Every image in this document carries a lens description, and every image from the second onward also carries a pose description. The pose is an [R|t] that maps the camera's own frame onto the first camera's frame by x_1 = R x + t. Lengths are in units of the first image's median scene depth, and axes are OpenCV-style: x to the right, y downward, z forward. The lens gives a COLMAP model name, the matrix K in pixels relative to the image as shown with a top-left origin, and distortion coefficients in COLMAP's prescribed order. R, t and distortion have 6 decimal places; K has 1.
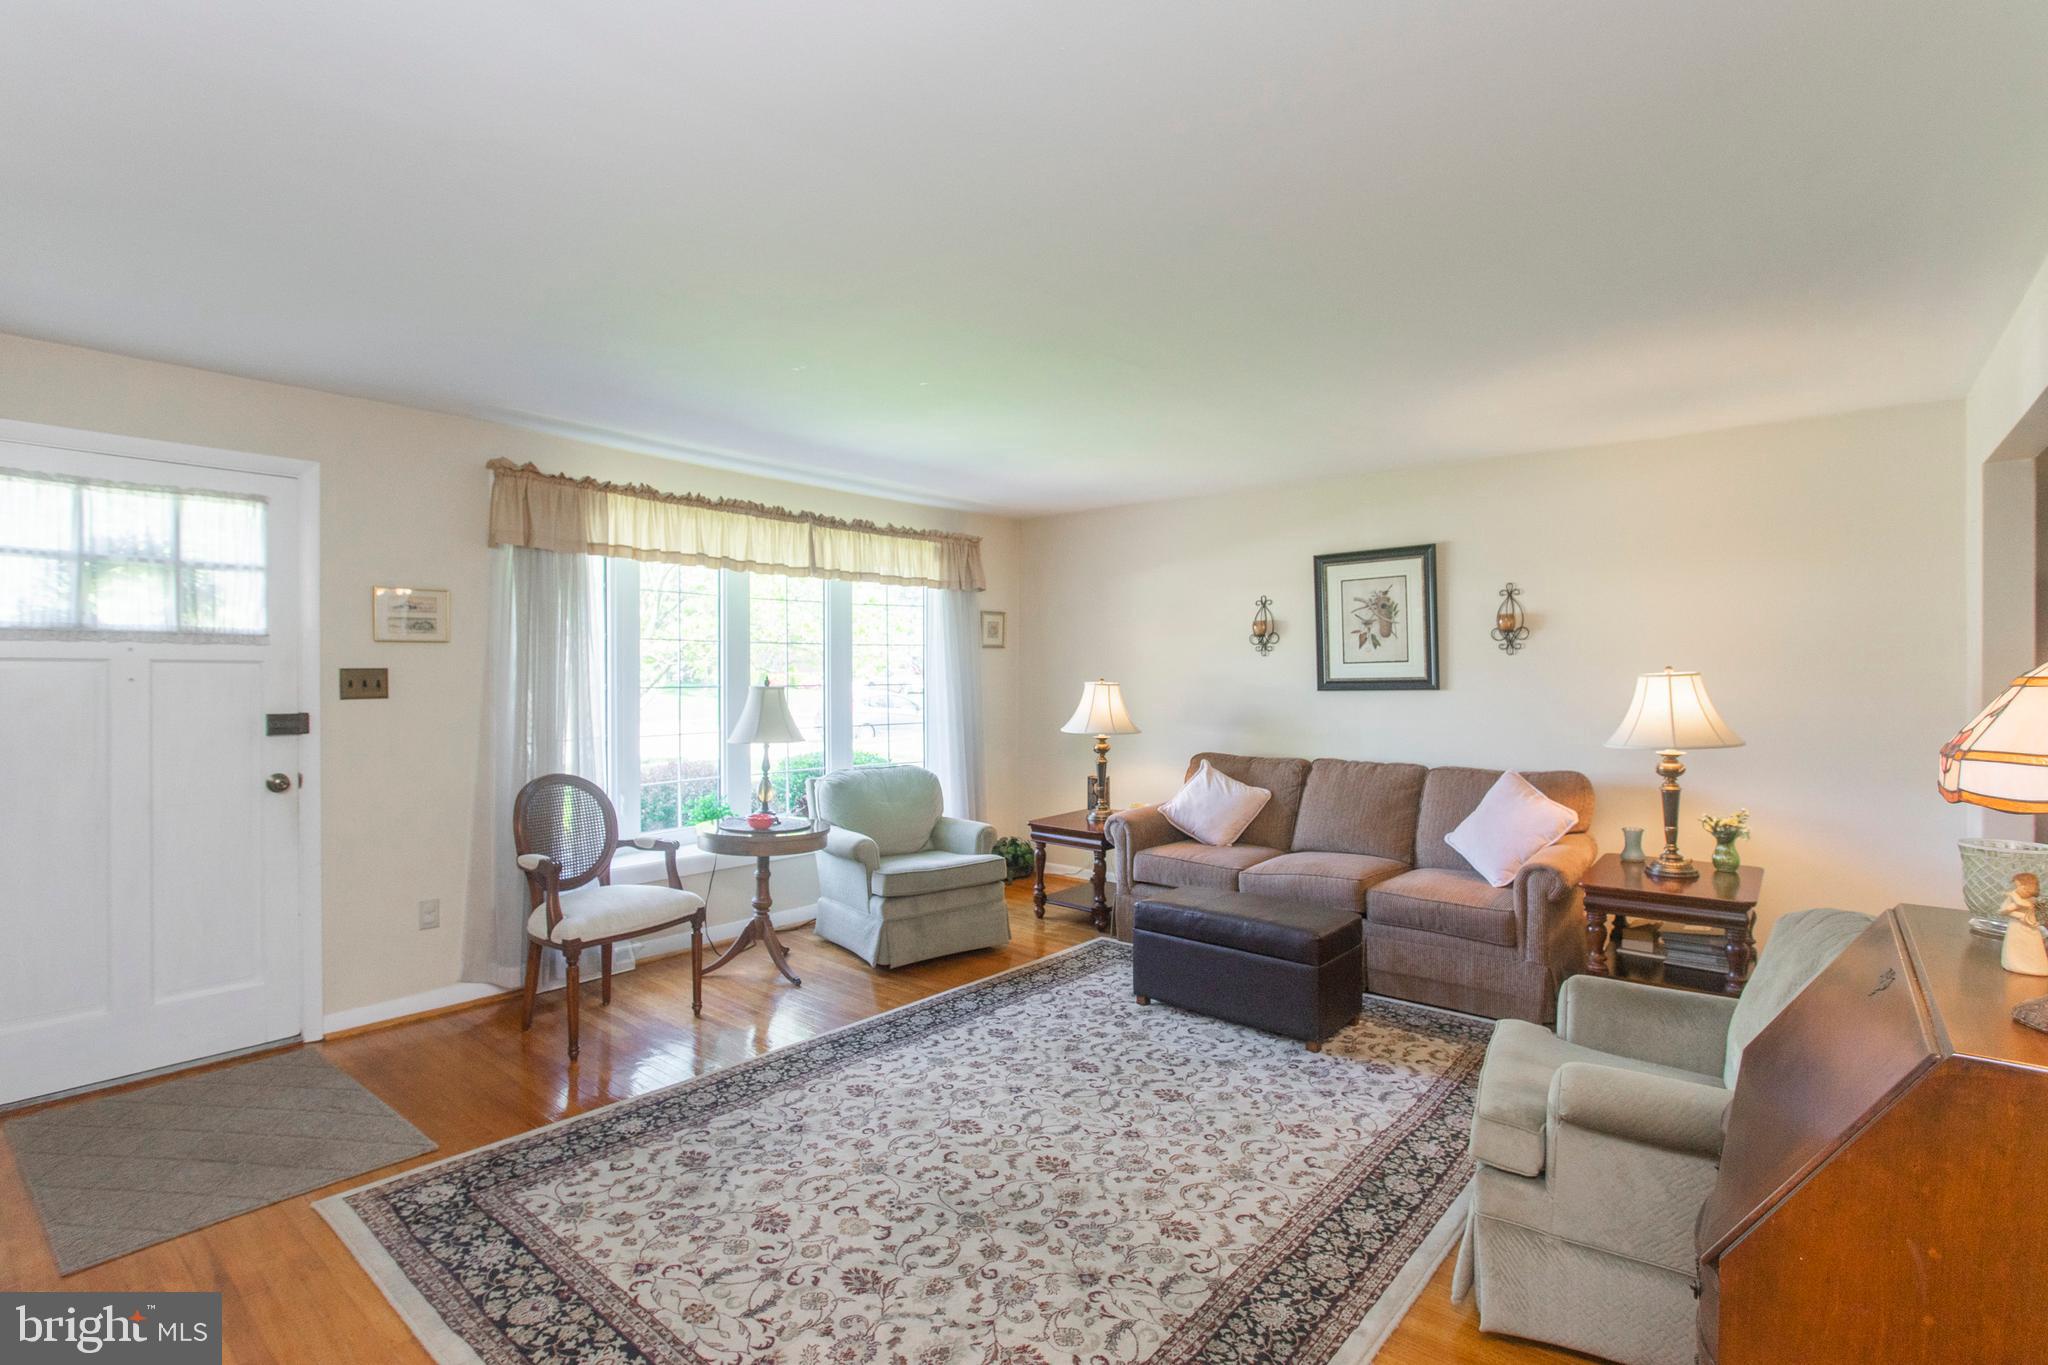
lens RADIAL K [[962.7, 0, 1028.4], [0, 962.7, 683.6], [0, 0, 1]] dist [-0.005948, 0.002485]
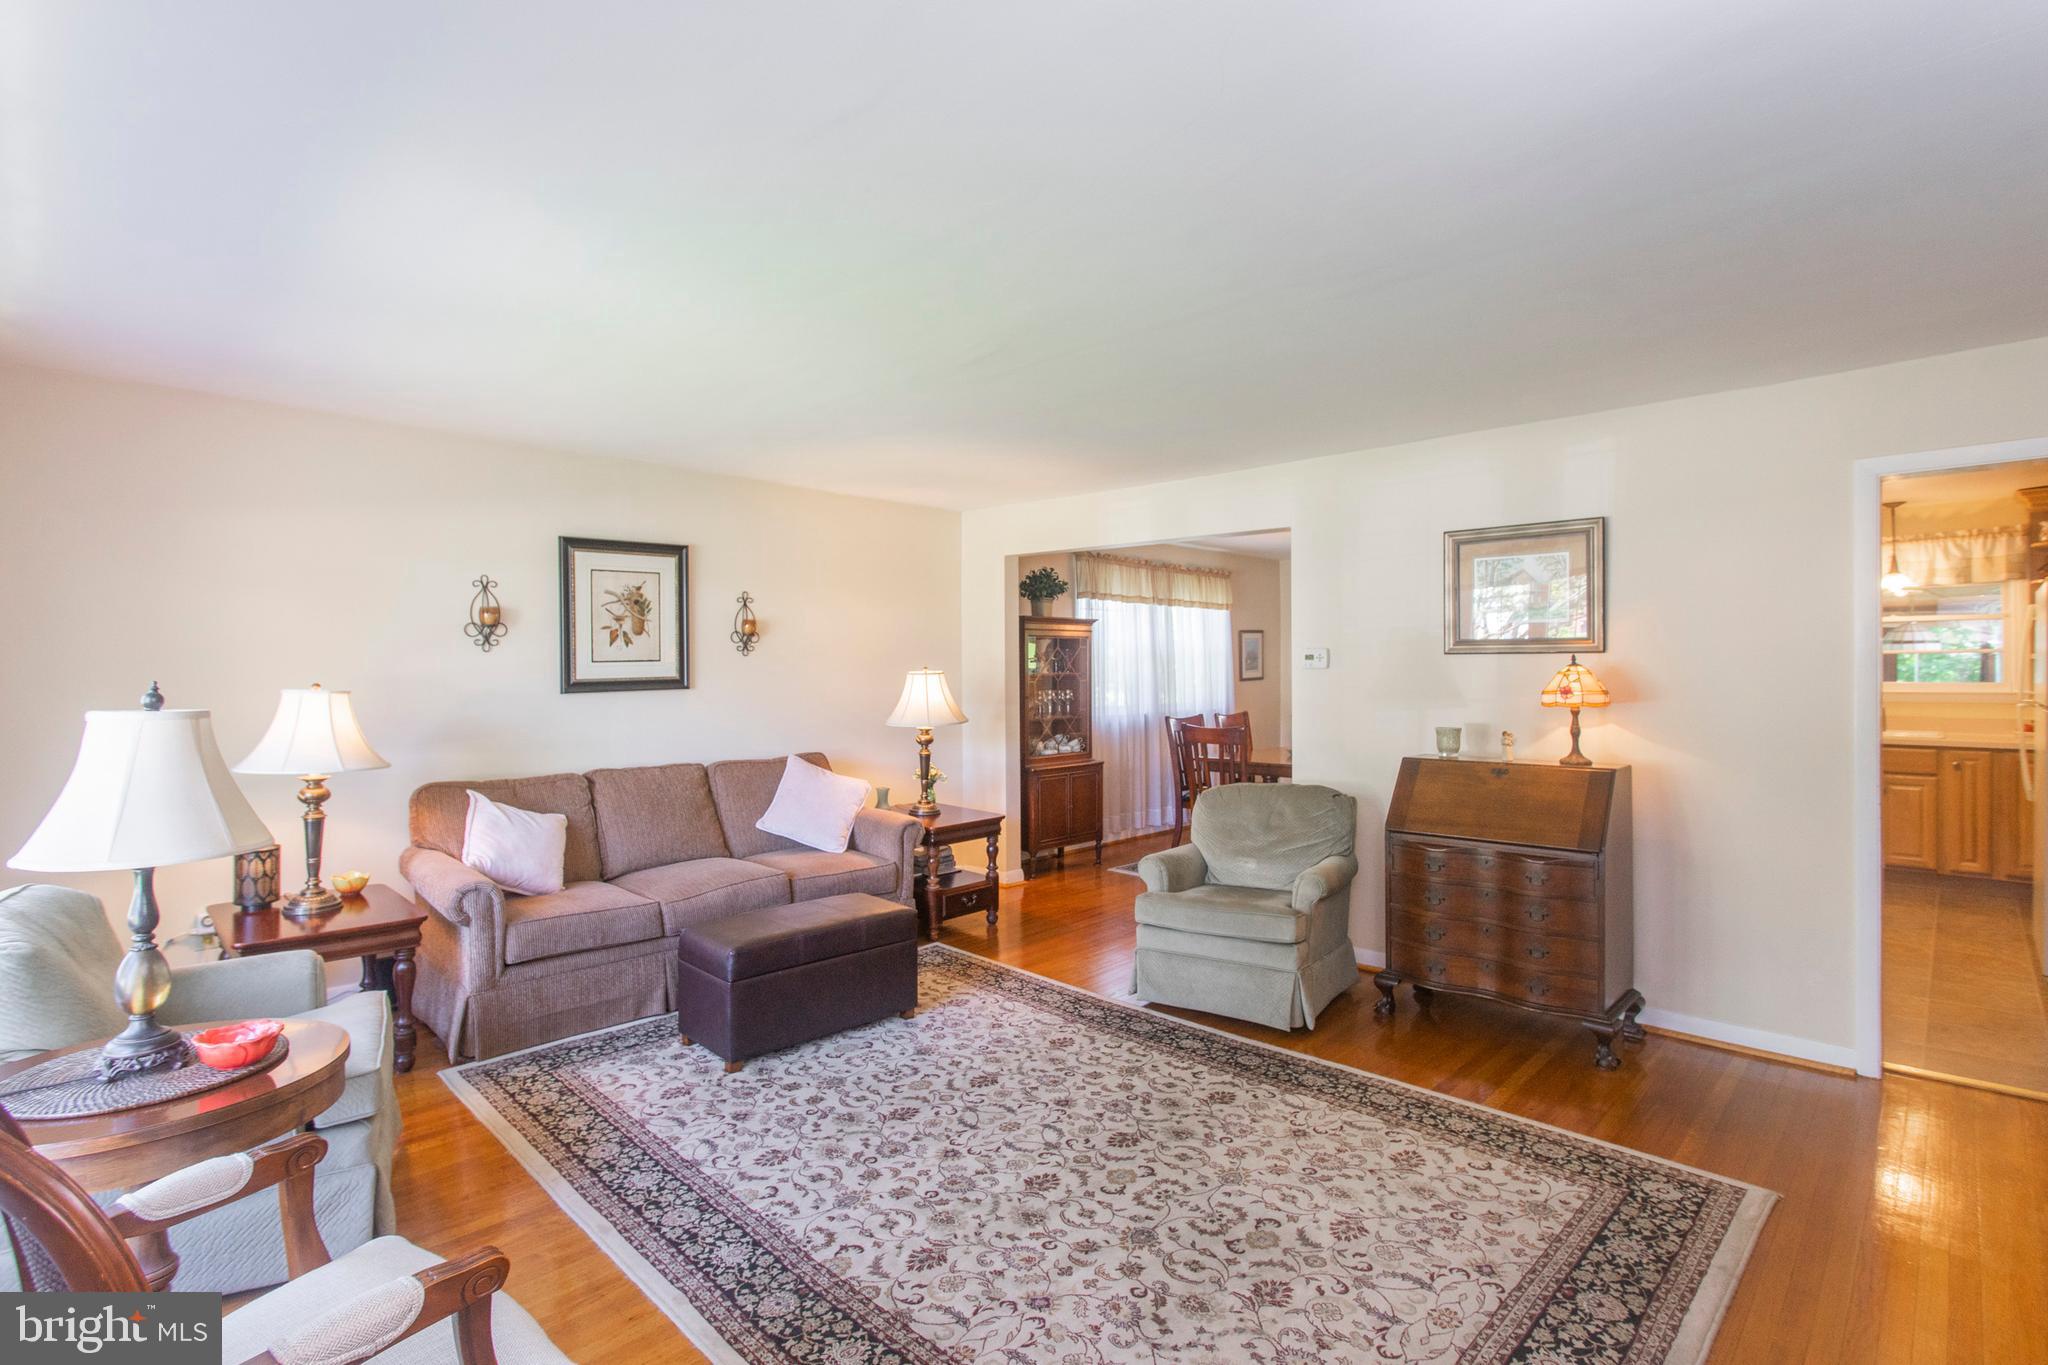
lens RADIAL K [[962.7, 0, 1029.8], [0, 962.7, 671.9], [0, 0, 1]] dist [-0.005948, 0.002485]
pose [[0.084627, -0.002325, 0.996410, -0.746941], [0.012292, 0.999924, 0.001289, -0.010865], [-0.996337, 0.012139, 0.084649, 0.729154]]
